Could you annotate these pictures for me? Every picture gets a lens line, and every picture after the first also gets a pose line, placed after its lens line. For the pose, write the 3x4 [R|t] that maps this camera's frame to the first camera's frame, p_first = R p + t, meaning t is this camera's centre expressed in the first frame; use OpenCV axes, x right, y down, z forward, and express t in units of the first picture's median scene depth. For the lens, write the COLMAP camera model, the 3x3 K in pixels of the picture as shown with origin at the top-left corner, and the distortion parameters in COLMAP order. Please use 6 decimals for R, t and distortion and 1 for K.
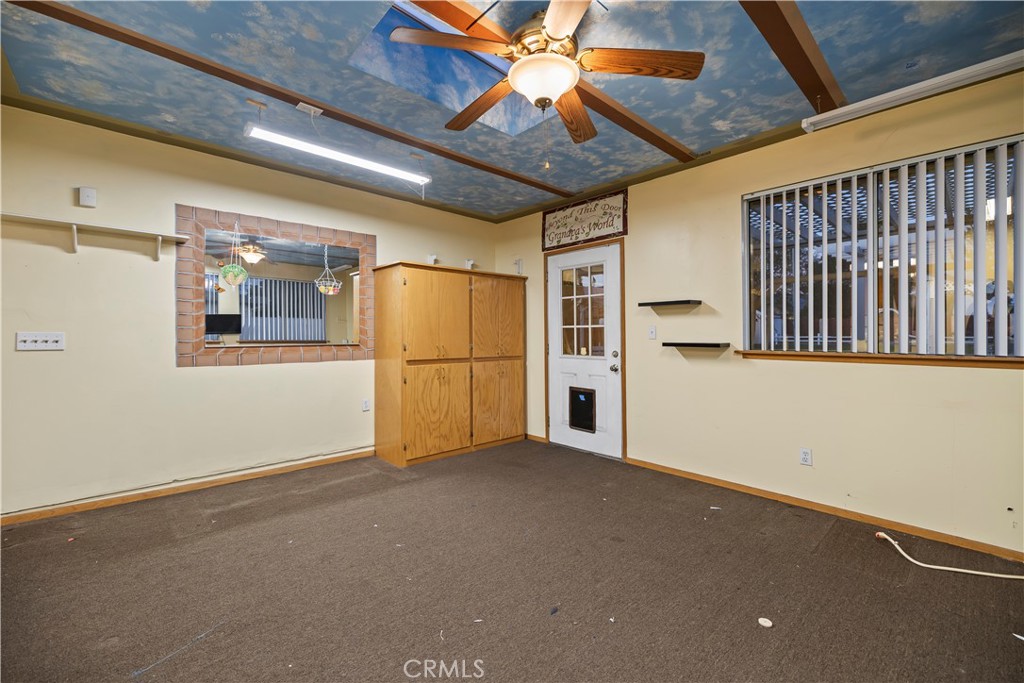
lens RADIAL K [[443.5, 0, 519.1], [0, 443.5, 332.4], [0, 0, 1]] dist [0.001617, 0.000166]
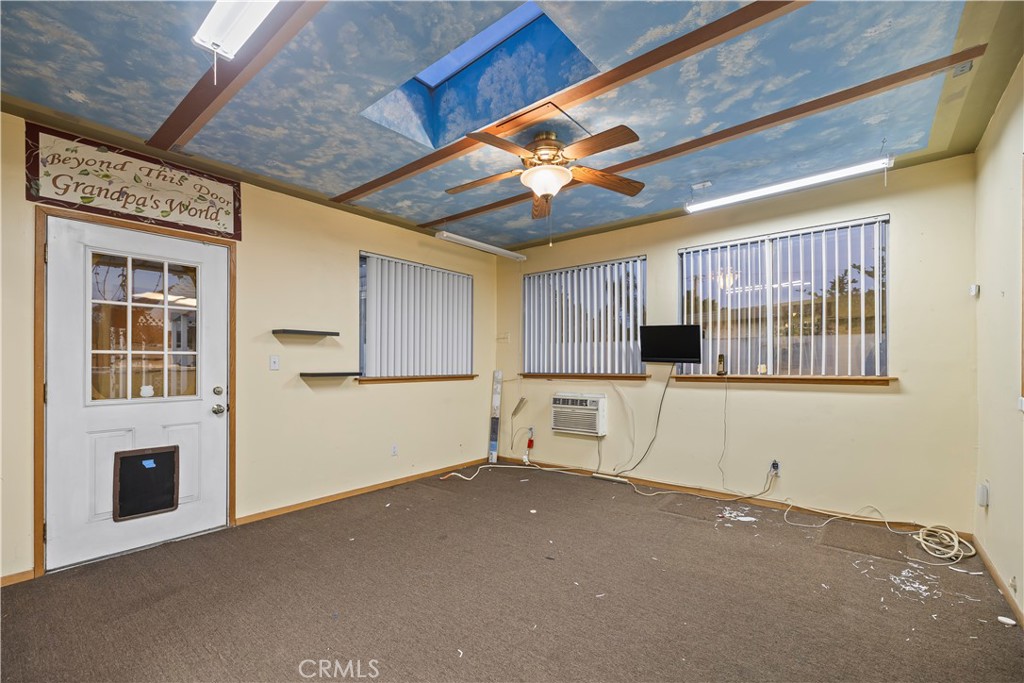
lens RADIAL K [[441.2, 0, 508.5], [0, 441.2, 361.2], [0, 0, 1]] dist [0.000970, -0.000005]
pose [[-0.148450, 0.006161, 0.988901, -0.590525], [-0.004373, 0.999967, -0.006886, 0.001342], [-0.988910, -0.005347, -0.148418, 0.608669]]
